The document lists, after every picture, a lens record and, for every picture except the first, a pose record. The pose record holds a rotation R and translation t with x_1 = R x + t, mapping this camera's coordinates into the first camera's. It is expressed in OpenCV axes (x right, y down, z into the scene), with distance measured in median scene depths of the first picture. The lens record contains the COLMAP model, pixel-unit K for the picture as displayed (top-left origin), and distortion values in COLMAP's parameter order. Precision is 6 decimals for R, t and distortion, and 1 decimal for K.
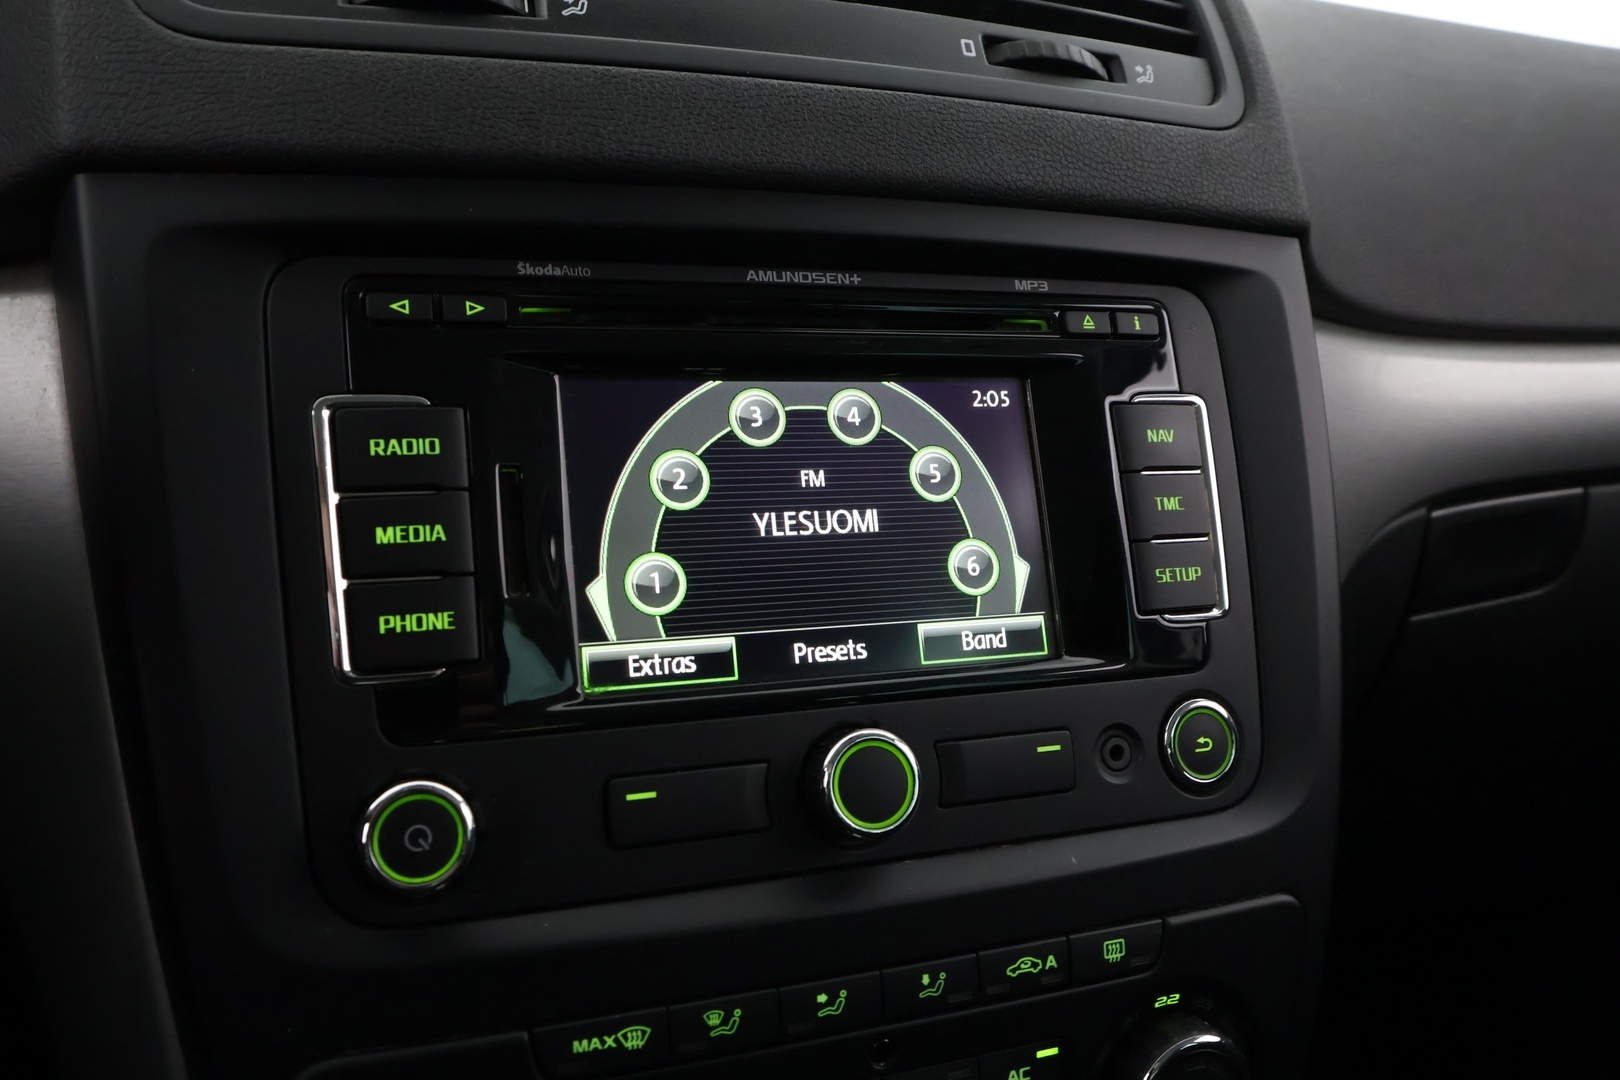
lens RADIAL K [[1275.9, 0, 807.8], [0, 1275.9, 539.0], [0, 0, 1]] dist [0.004915, 0.001895]
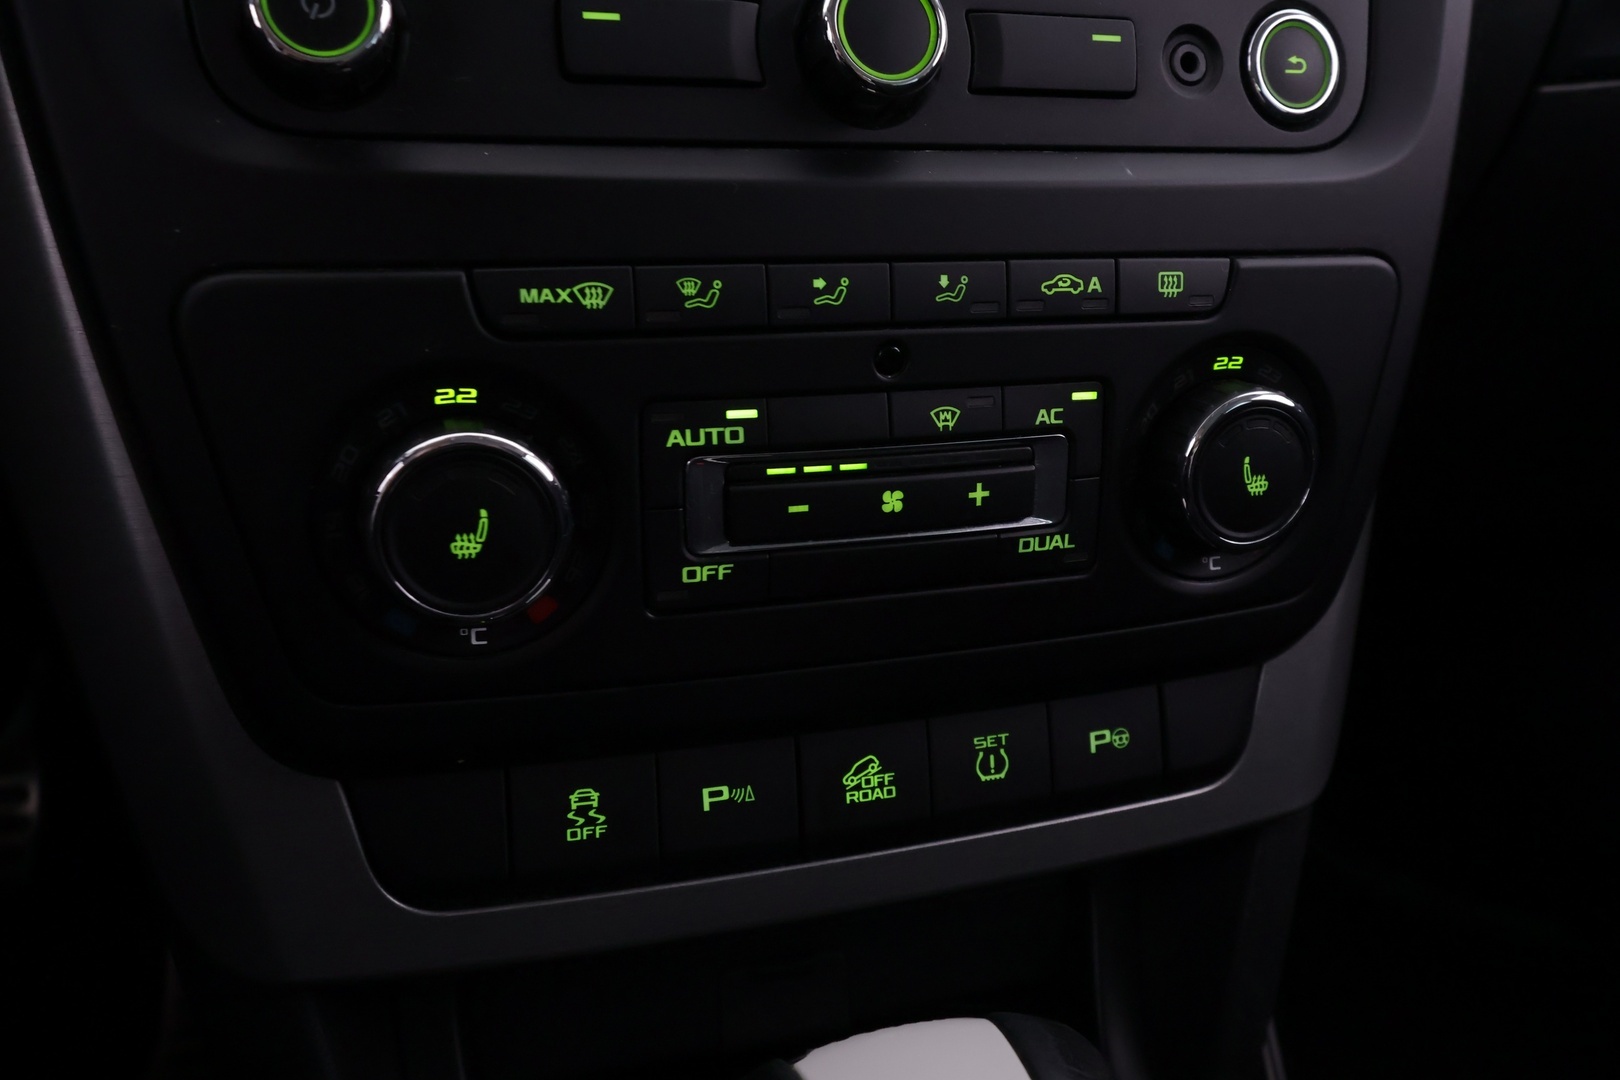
lens RADIAL K [[1275.9, 0, 811.2], [0, 1275.9, 542.9], [0, 0, 1]] dist [0.004915, 0.001895]
pose [[0.998783, 0.024296, -0.042911, 0.043552], [-0.016117, 0.983246, 0.181569, 0.353110], [0.046603, -0.180656, 0.982442, 0.128929]]
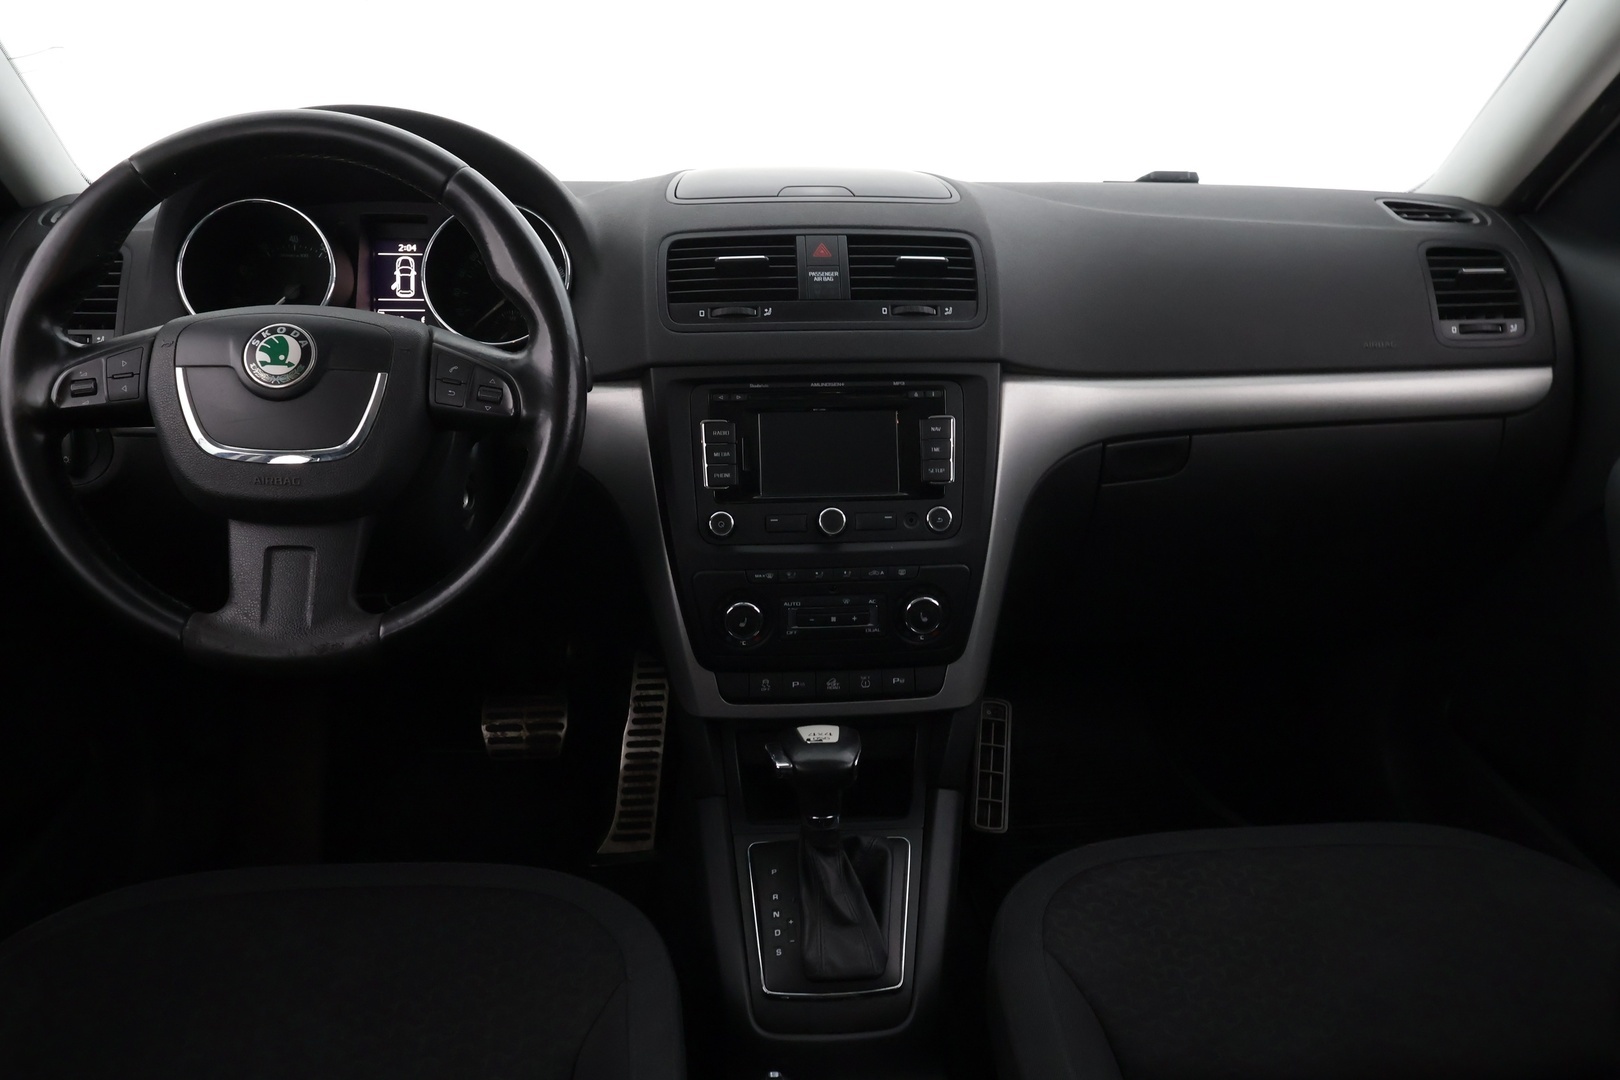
lens RADIAL K [[1275.9, 0, 815.3], [0, 1275.9, 551.1], [0, 0, 1]] dist [0.004915, 0.001895]
pose [[0.959881, 0.072685, -0.270822, 1.026050], [-0.028965, 0.986355, 0.162061, -0.339501], [0.278907, -0.147715, 0.948890, -2.642372]]
